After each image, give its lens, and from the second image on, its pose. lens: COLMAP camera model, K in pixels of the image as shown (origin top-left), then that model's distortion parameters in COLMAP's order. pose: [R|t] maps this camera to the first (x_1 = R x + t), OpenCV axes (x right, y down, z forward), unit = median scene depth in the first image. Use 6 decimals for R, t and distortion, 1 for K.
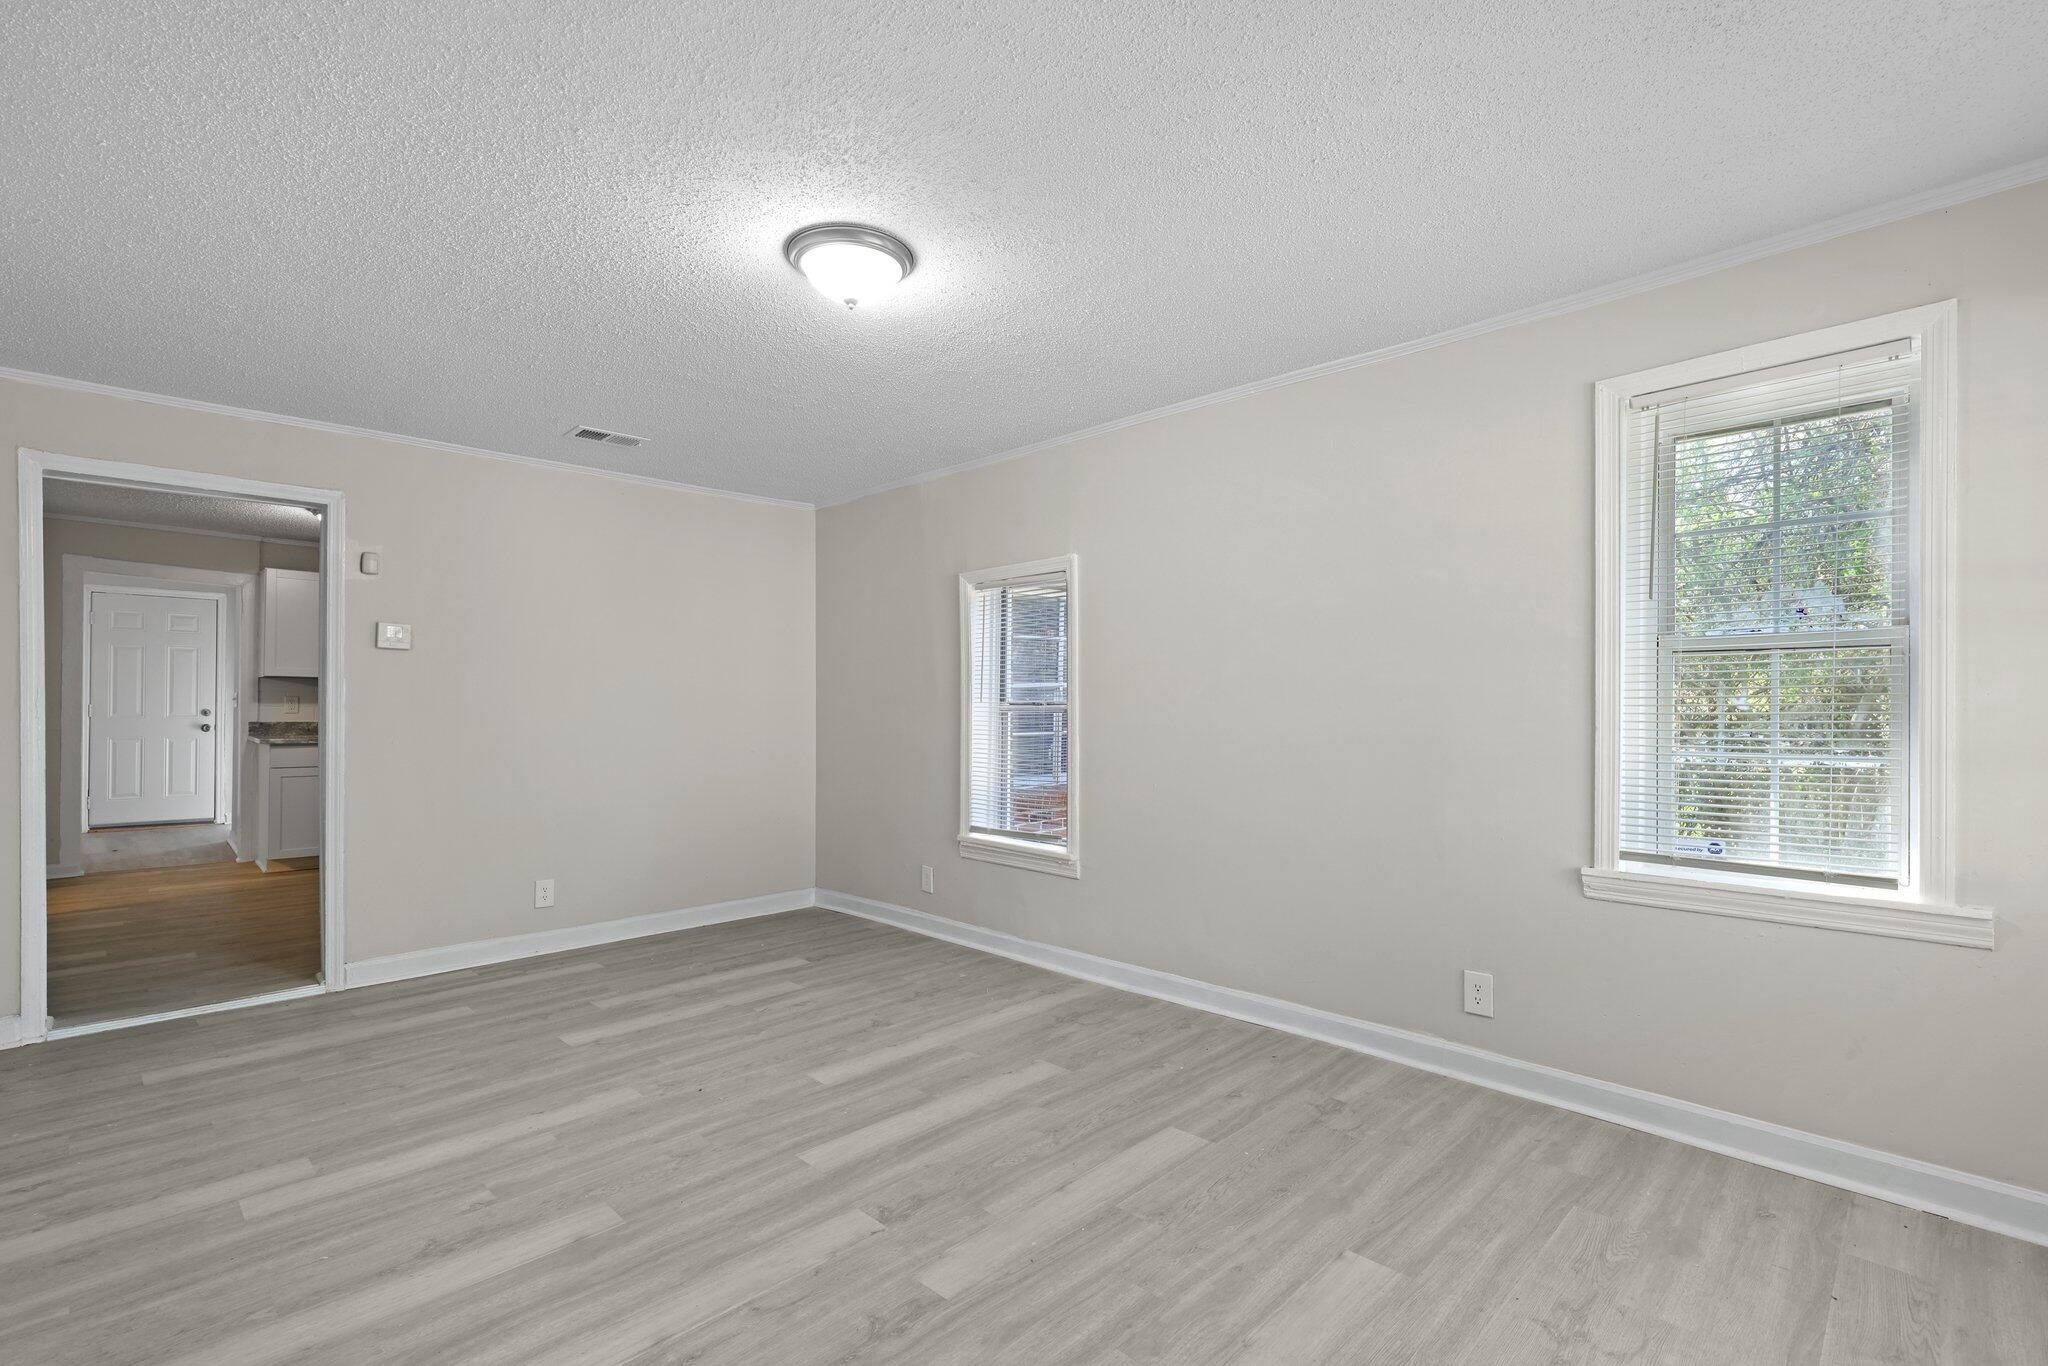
lens RADIAL K [[929.7, 0, 1023.8], [0, 929.7, 701.3], [0, 0, 1]] dist [0.005384, 0.001044]
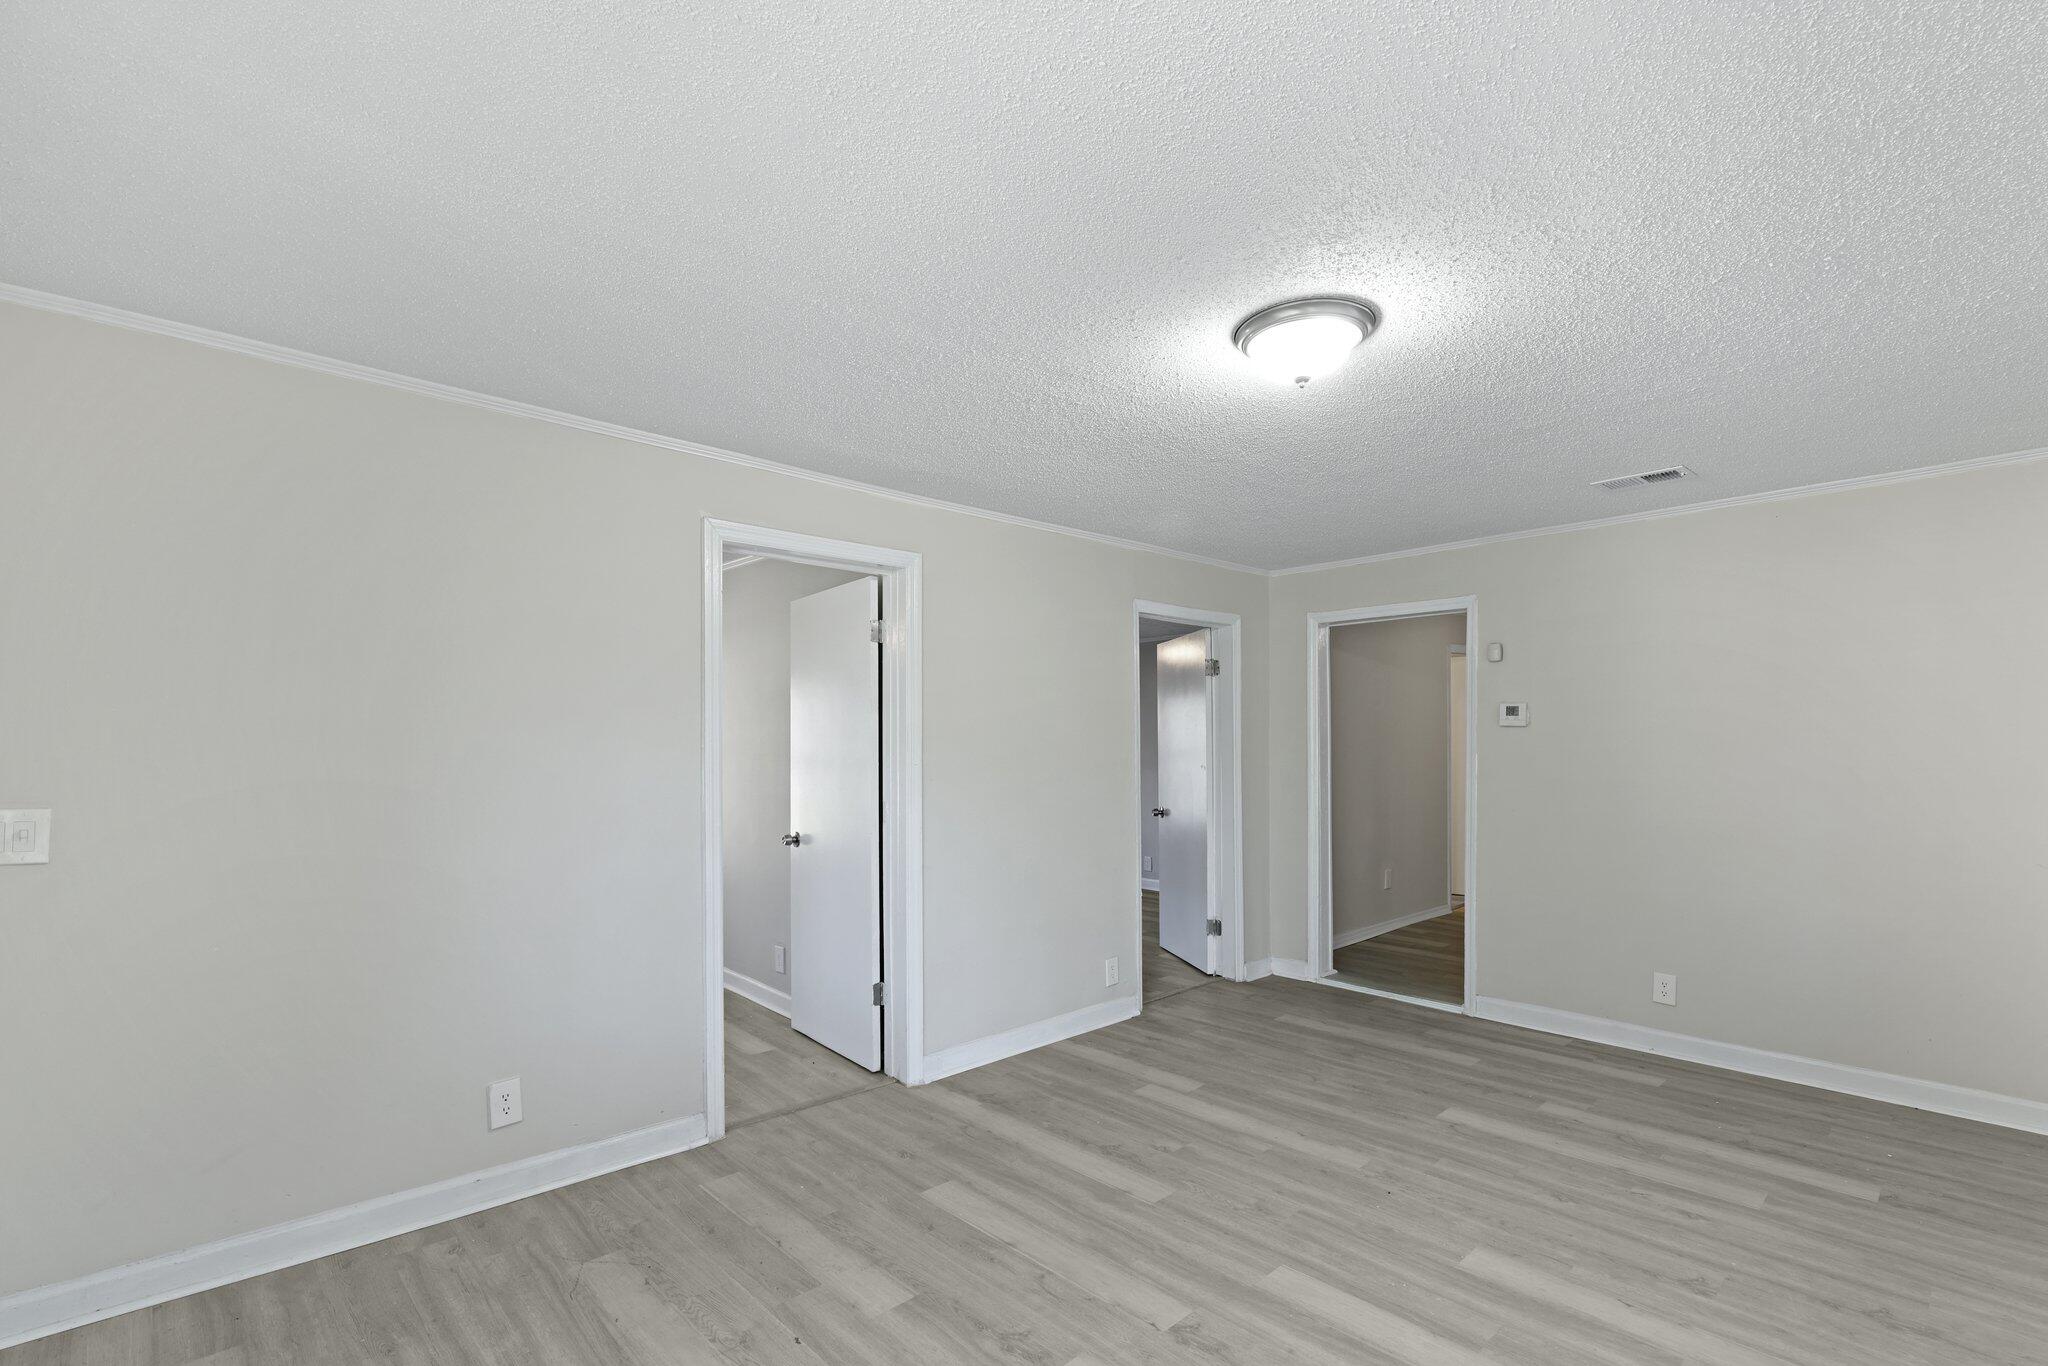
lens RADIAL K [[929.7, 0, 1028.9], [0, 929.7, 734.9], [0, 0, 1]] dist [0.005384, 0.001044]
pose [[-0.030127, -0.006541, -0.999525, 0.626499], [0.009215, 0.999934, -0.006821, -0.060334], [0.999504, -0.009416, -0.030065, 0.629776]]
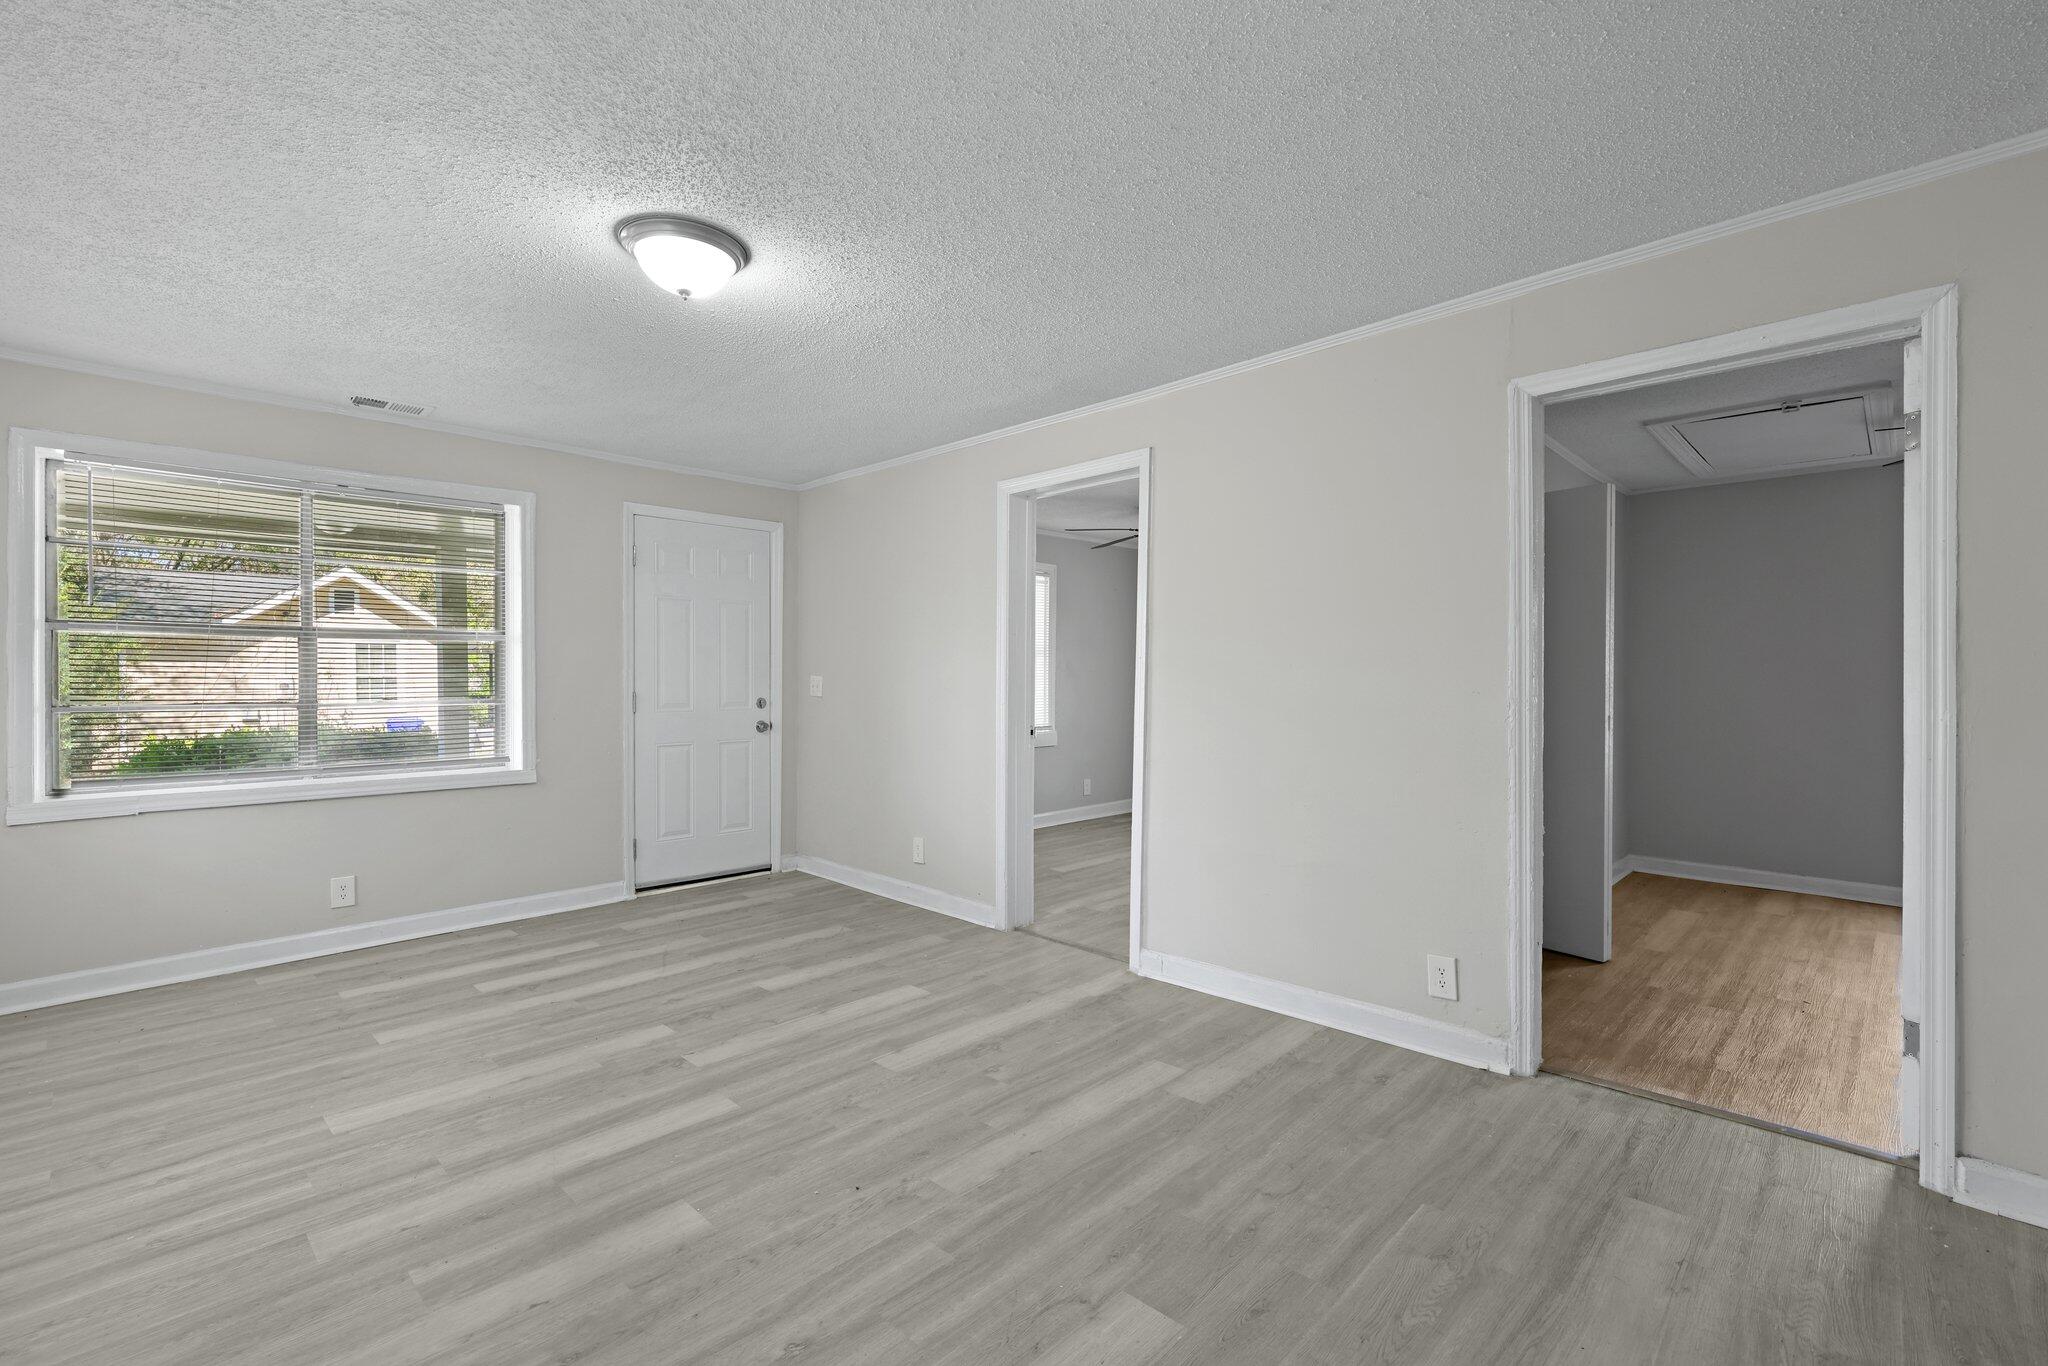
lens RADIAL K [[903.6, 0, 1030.1], [0, 903.6, 684.2], [0, 0, 1]] dist [-0.002062, -0.000270]
pose [[-0.999851, 0.001921, -0.017146, -0.457431], [0.002027, 0.999979, -0.006203, 0.013367], [0.017134, -0.006237, -0.999834, 1.671559]]
